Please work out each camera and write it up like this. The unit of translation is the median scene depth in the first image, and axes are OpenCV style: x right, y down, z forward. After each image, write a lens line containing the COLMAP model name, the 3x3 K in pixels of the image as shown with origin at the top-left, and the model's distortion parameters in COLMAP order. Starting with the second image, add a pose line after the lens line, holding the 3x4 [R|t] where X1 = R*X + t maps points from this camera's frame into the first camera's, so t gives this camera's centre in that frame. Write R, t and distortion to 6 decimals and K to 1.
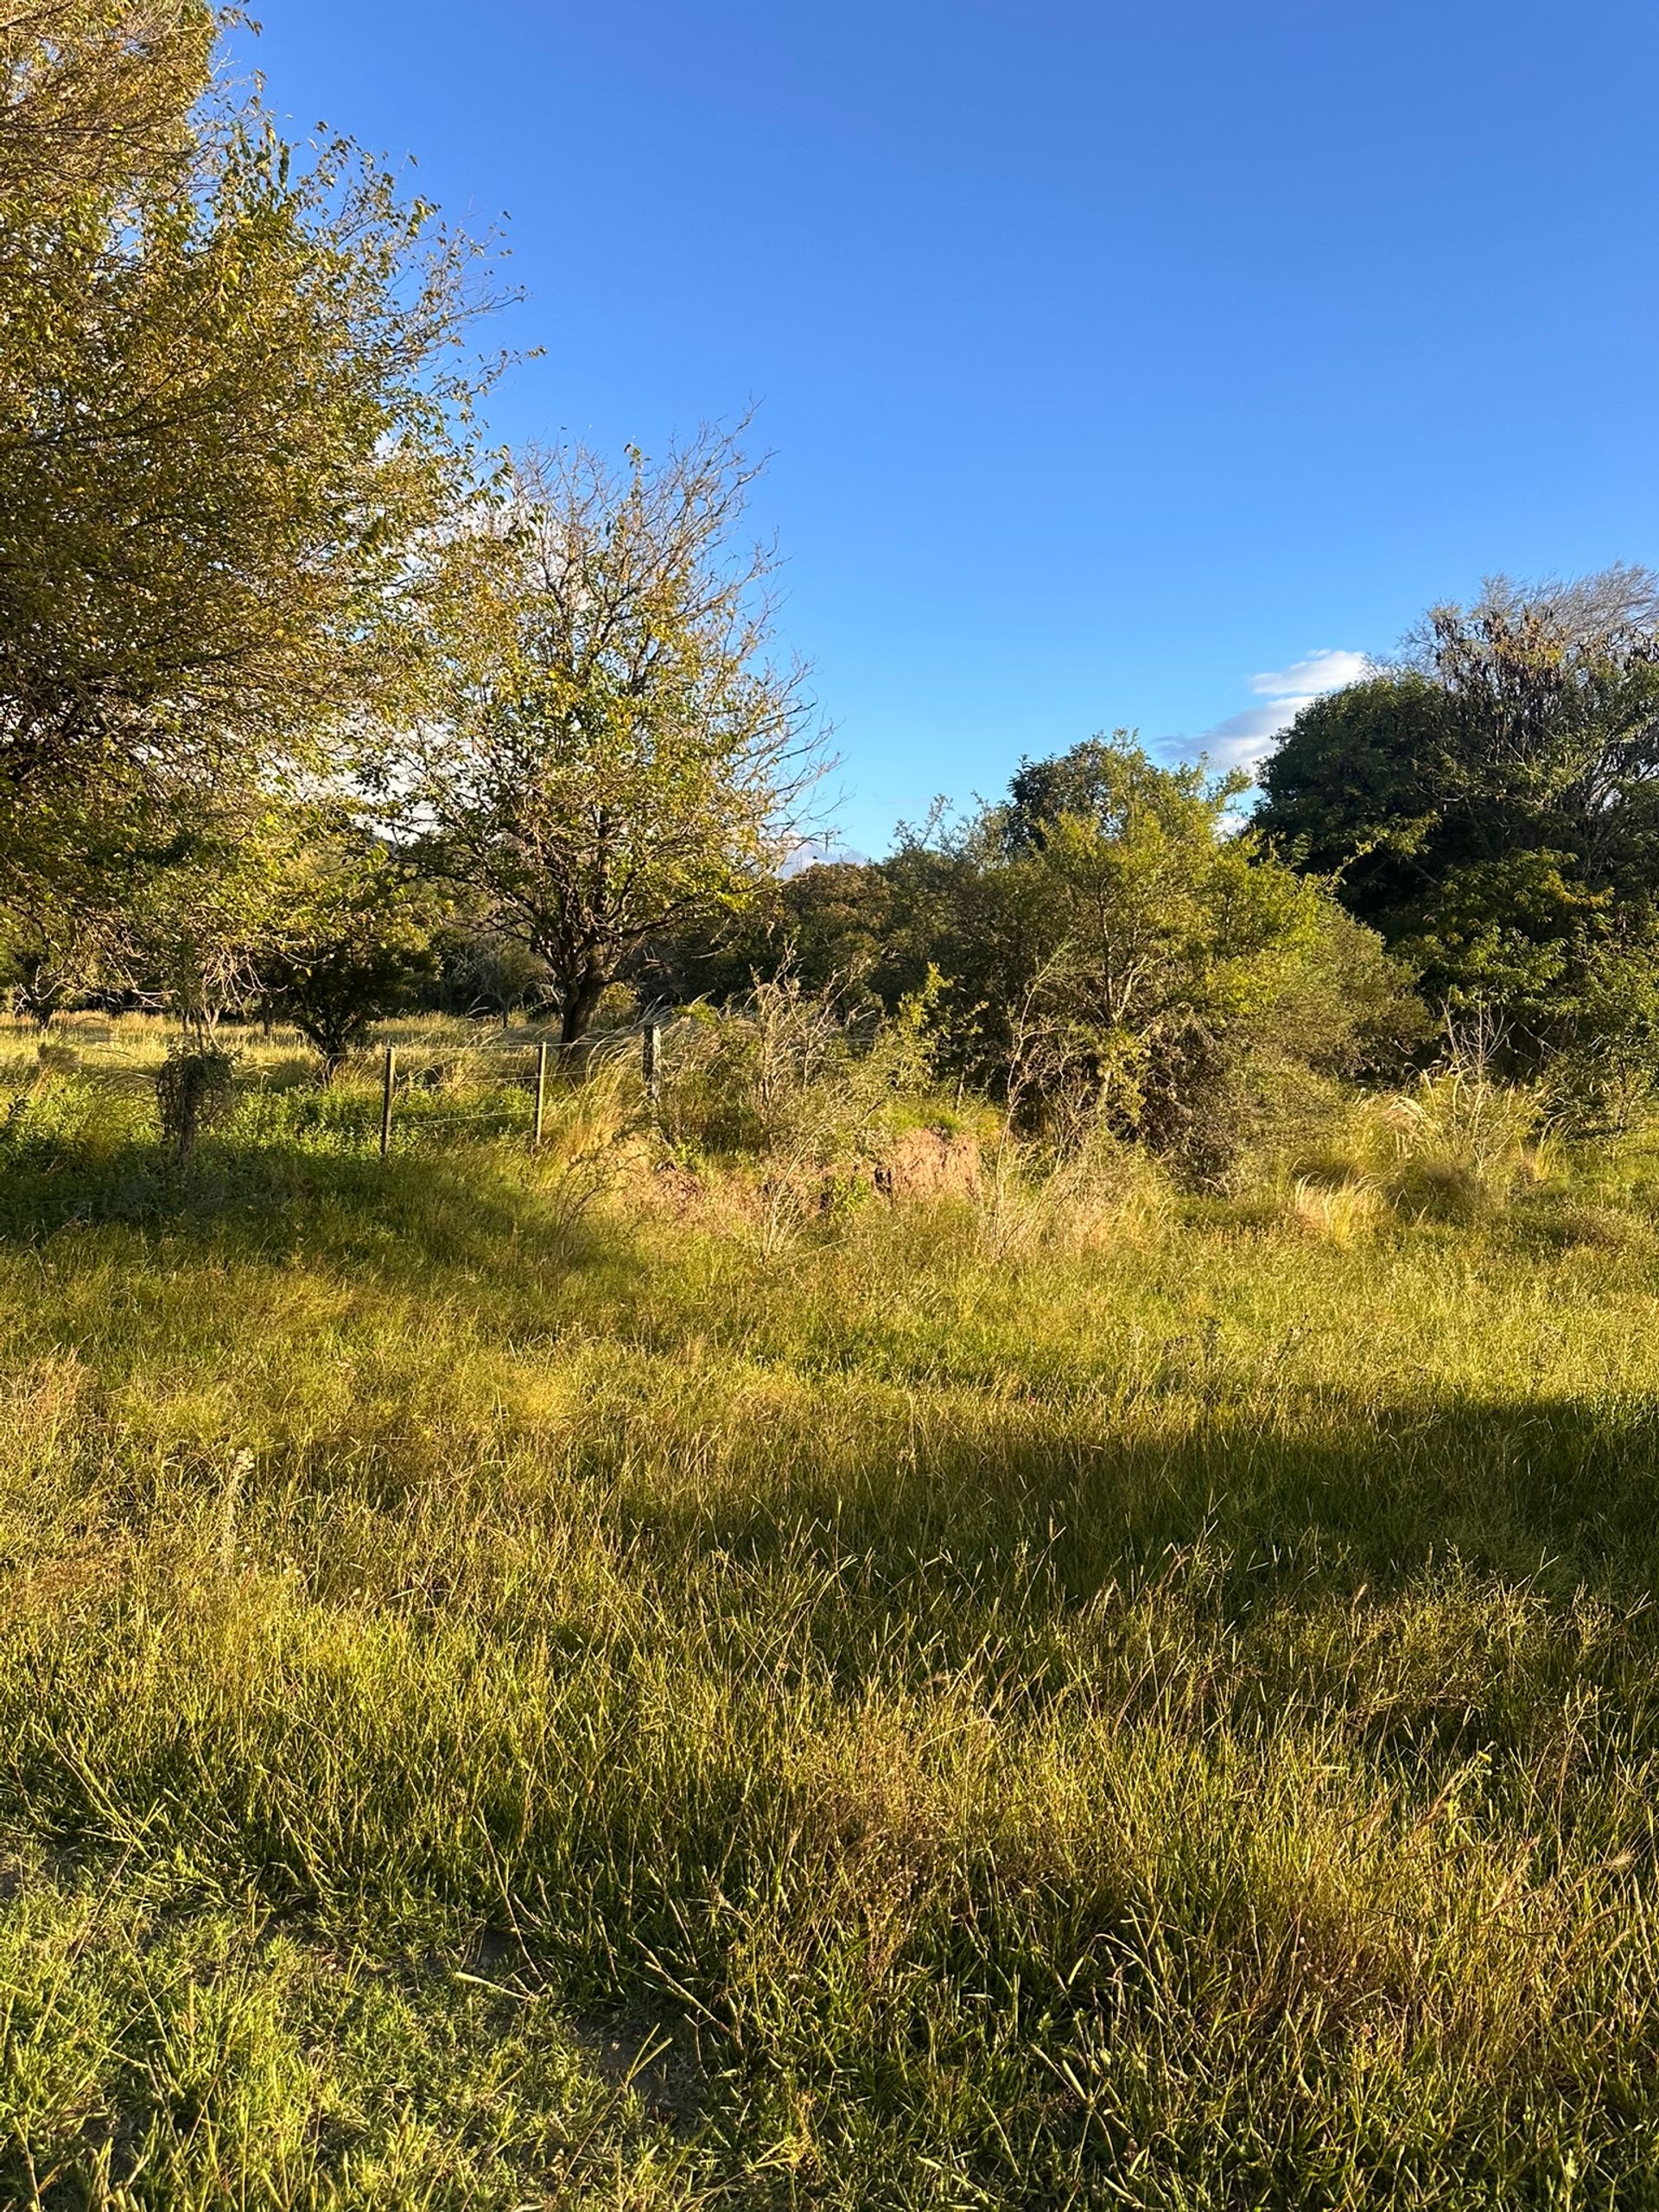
lens RADIAL K [[1480.4, 0, 829.5], [0, 1480.4, 1106.0], [0, 0, 1]] dist [-0.001010, -0.003268]
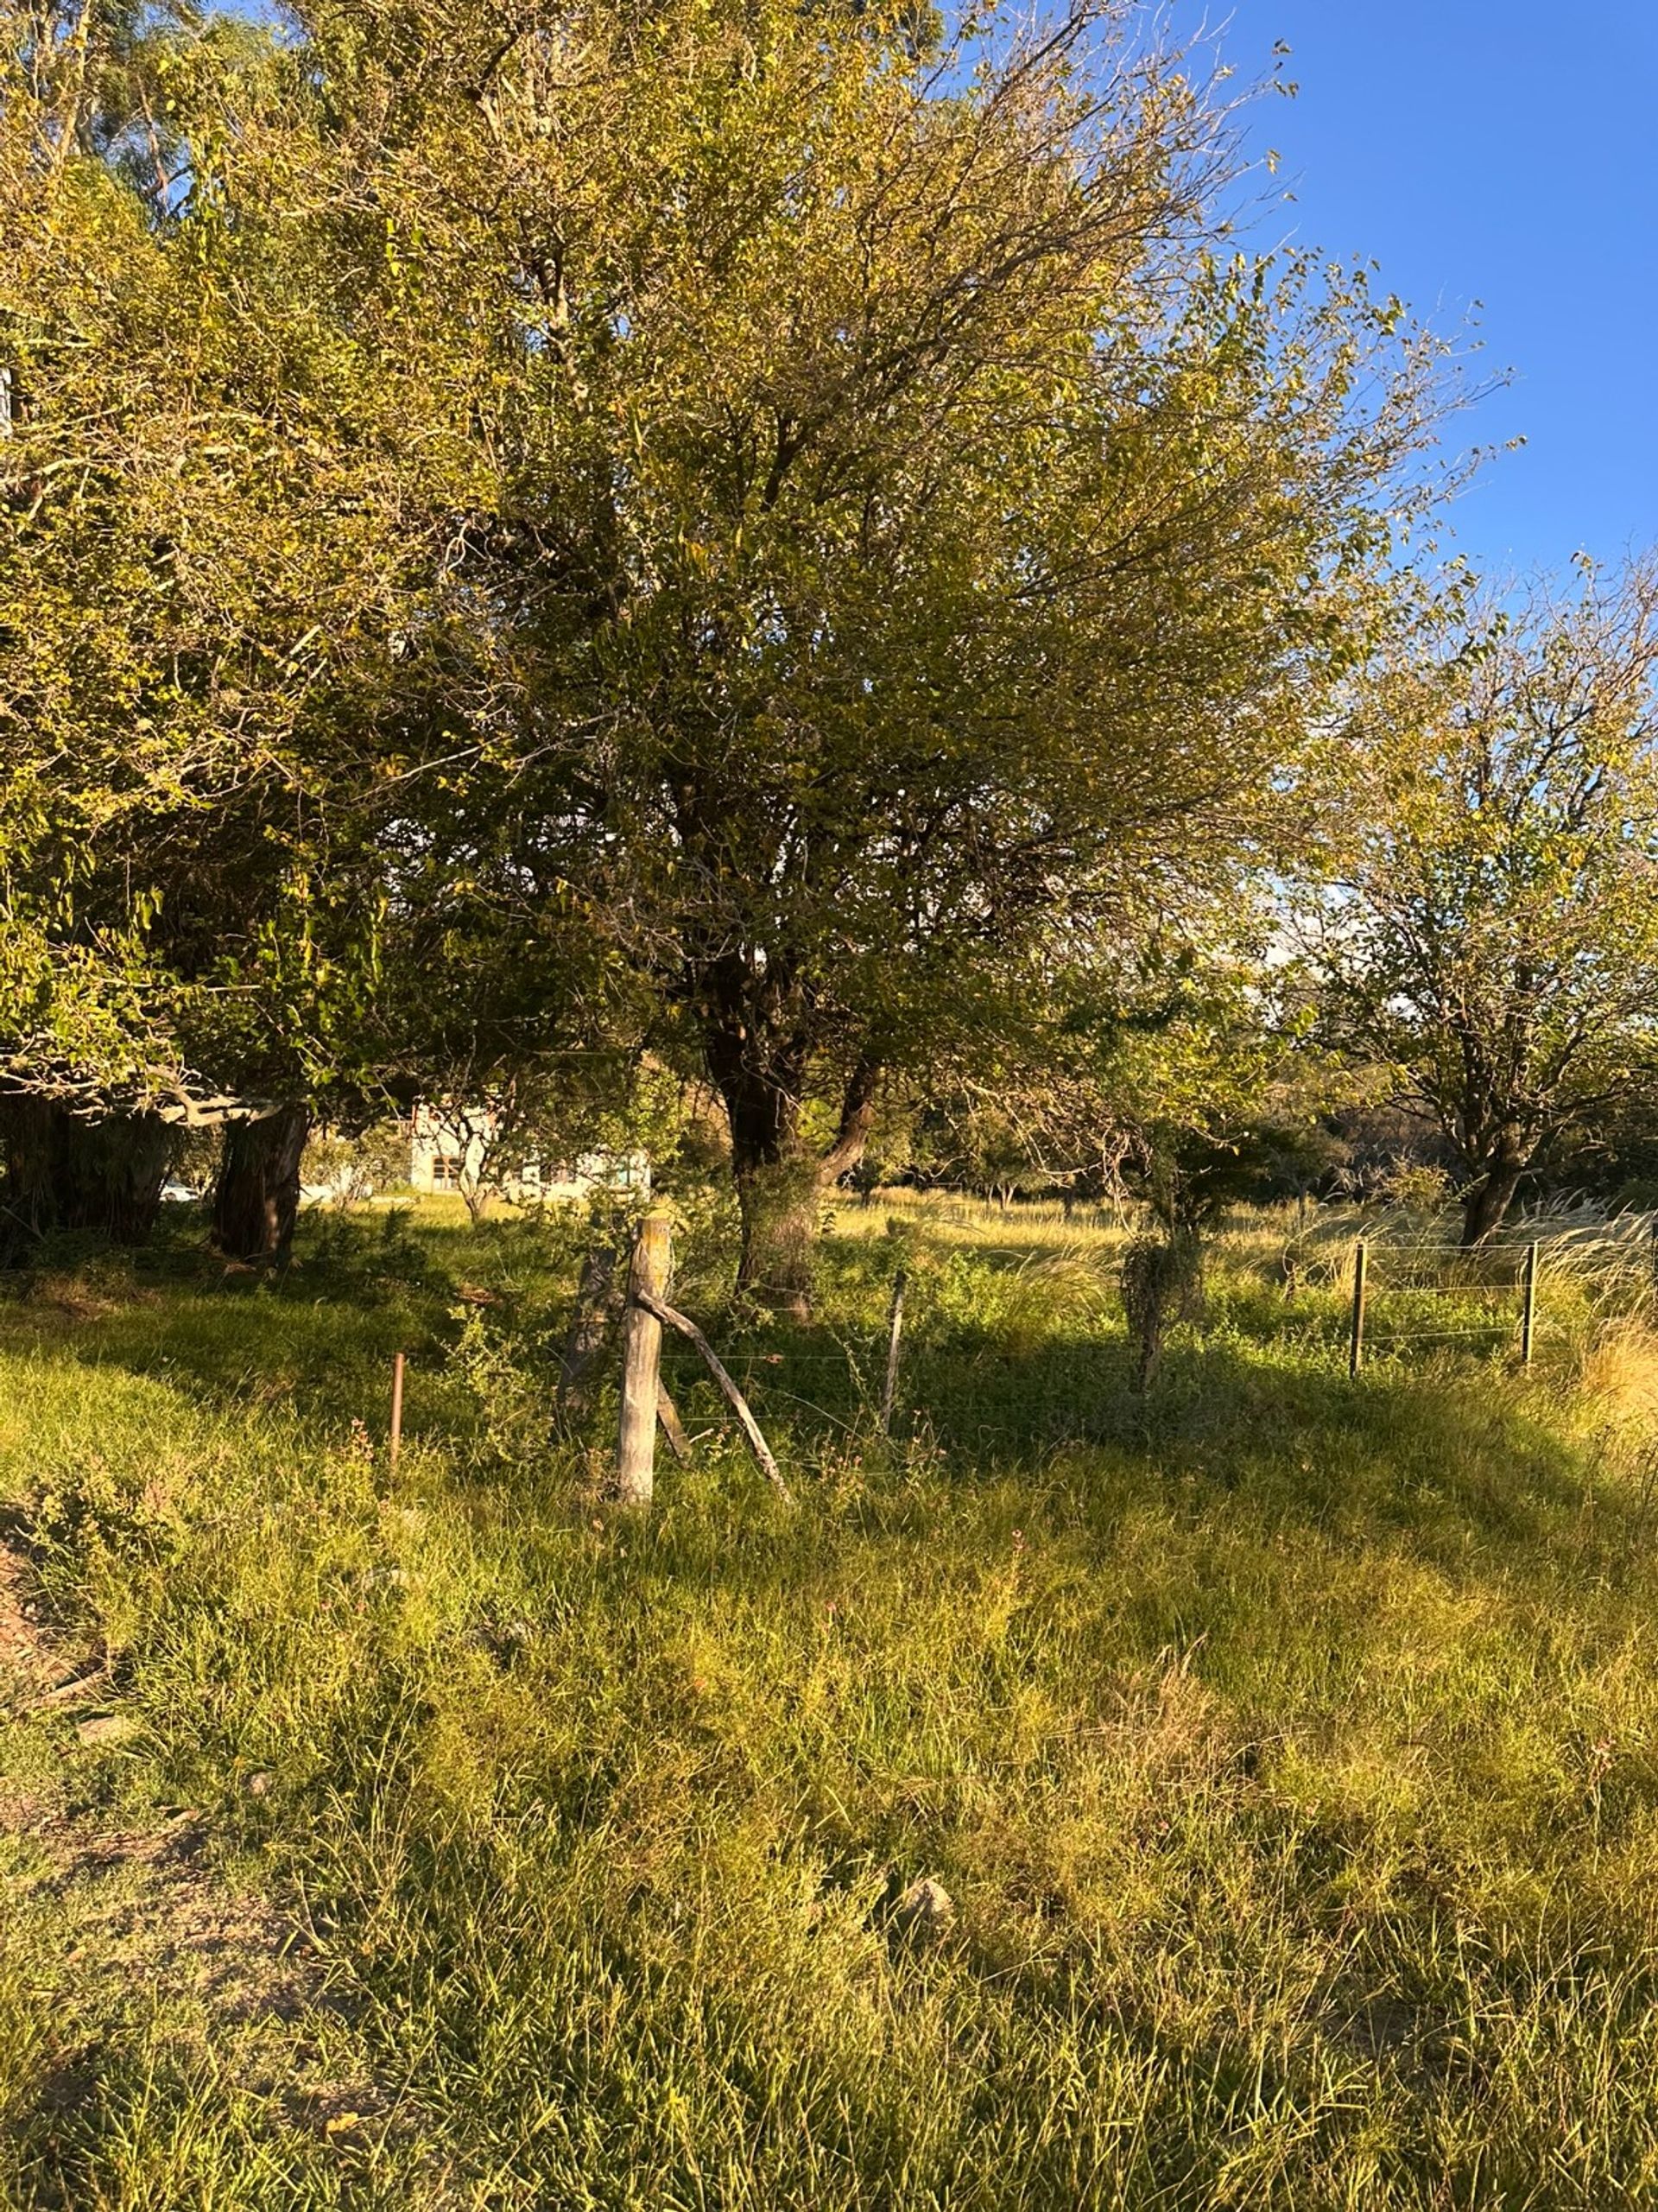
lens RADIAL K [[1480.2, 0, 829.0], [0, 1480.2, 1106.0], [0, 0, 1]] dist [-0.001010, -0.003268]
pose [[0.874677, -0.007843, -0.484642, -0.122863], [-0.051635, 0.992672, -0.109253, -0.008147], [0.481947, 0.120585, 0.867863, 0.097483]]
